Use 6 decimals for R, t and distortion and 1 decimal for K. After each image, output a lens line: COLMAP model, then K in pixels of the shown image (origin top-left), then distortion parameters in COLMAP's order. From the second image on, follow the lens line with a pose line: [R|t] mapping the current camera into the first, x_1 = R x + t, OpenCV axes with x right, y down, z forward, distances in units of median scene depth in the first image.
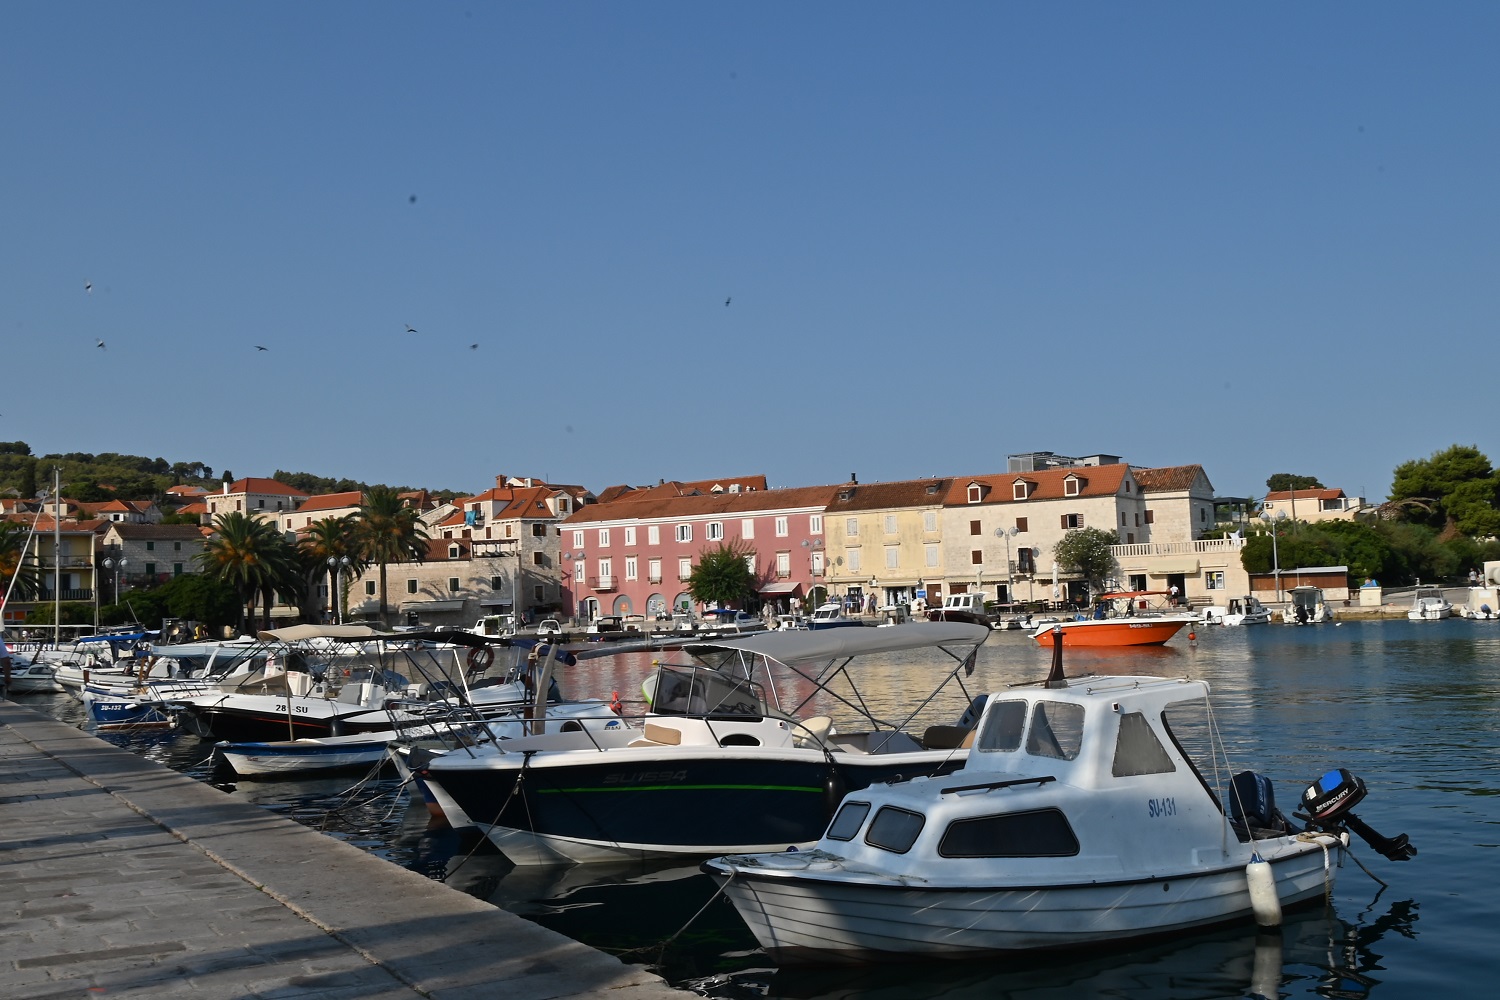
lens RADIAL K [[1524.2, 0, 750.0], [0, 1524.2, 500.0], [0, 0, 1]] dist [0.024596, 0.006713]
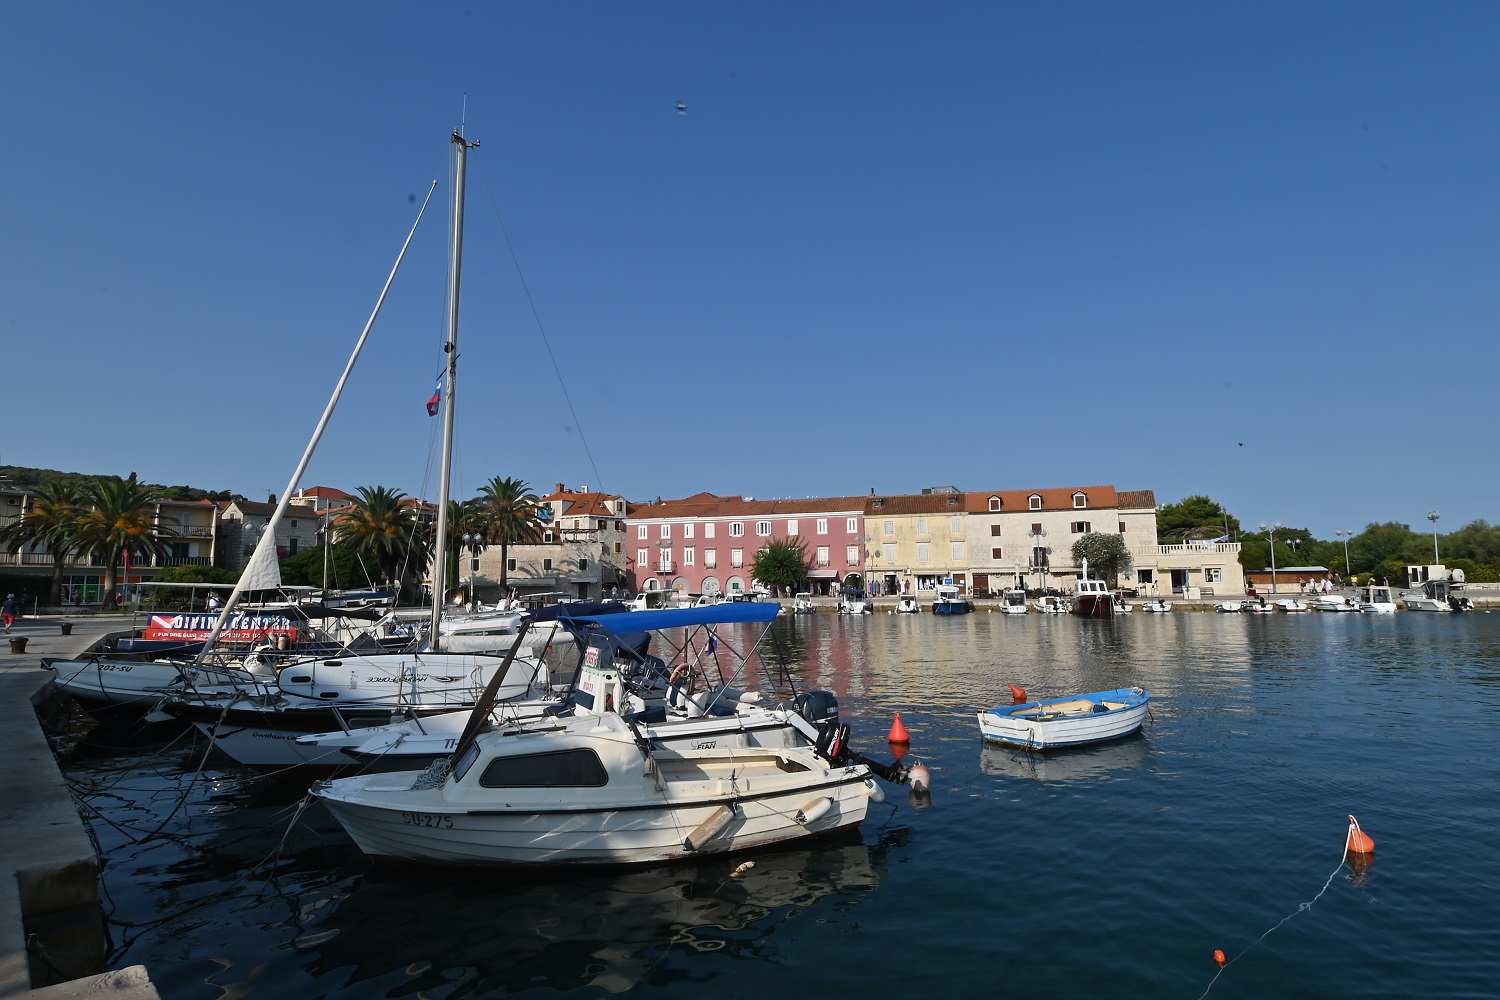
lens RADIAL K [[789.5, 0, 750.9], [0, 789.5, 514.7], [0, 0, 1]] dist [0.013529, -0.017674]
pose [[0.971241, 0.044663, 0.233874, -0.197243], [-0.037809, 0.998716, -0.033711, 0.033069], [-0.235079, 0.023899, 0.971682, 0.377638]]
